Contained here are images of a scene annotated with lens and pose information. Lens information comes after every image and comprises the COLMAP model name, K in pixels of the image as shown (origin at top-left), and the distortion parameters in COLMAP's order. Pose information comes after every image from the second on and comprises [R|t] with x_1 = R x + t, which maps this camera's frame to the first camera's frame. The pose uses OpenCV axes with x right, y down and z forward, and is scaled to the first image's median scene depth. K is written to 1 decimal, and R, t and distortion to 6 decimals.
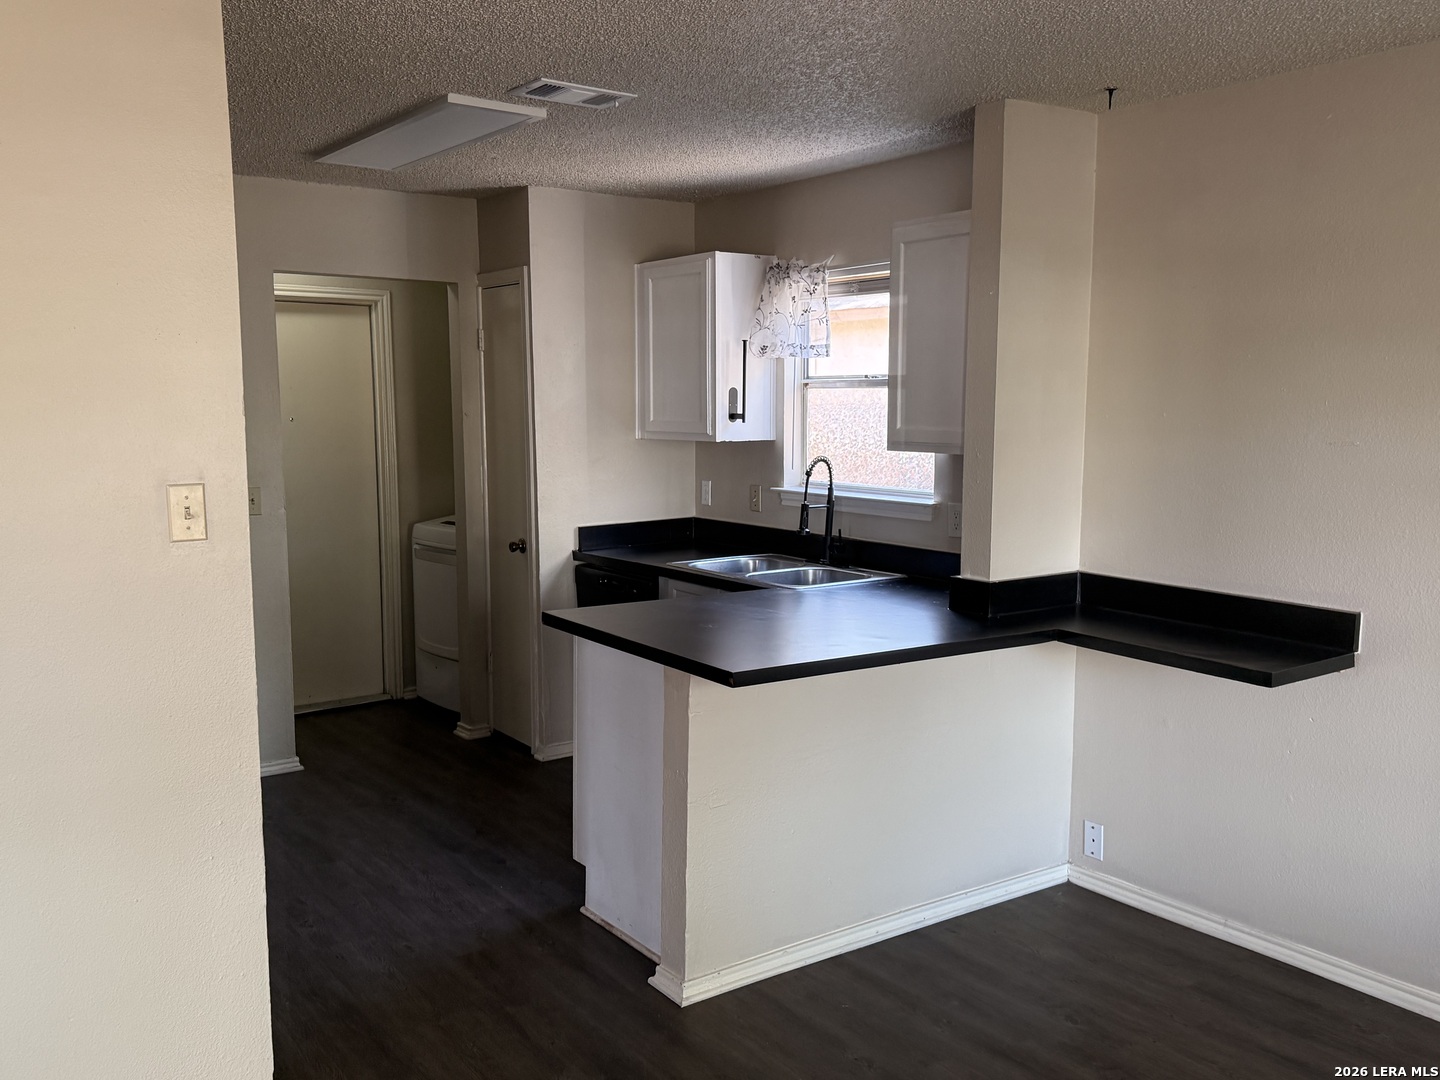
lens RADIAL K [[1232.1, 0, 720.0], [0, 1232.1, 540.0], [0, 0, 1]] dist [0.071034, -0.004643]
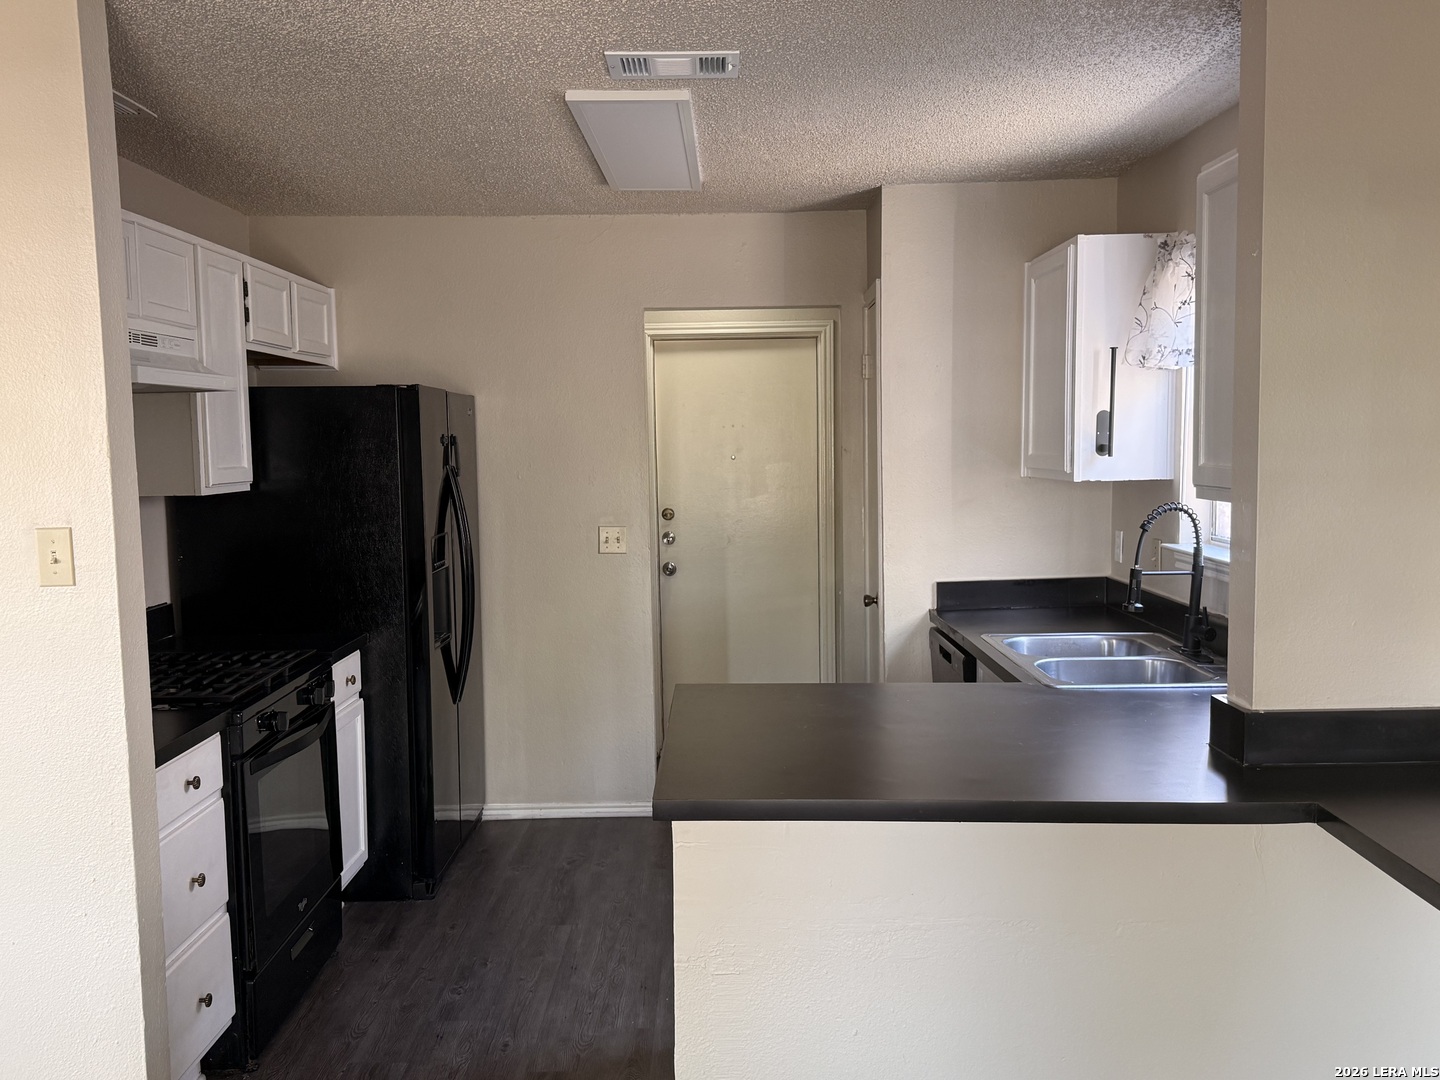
lens RADIAL K [[1232.1, 0, 720.0], [0, 1232.1, 540.0], [0, 0, 1]] dist [0.071034, -0.004643]
pose [[0.807492, 0.032551, -0.588979, 0.273711], [-0.048476, 0.998761, -0.011262, -0.023603], [0.587883, 0.037646, 0.808070, 0.244513]]
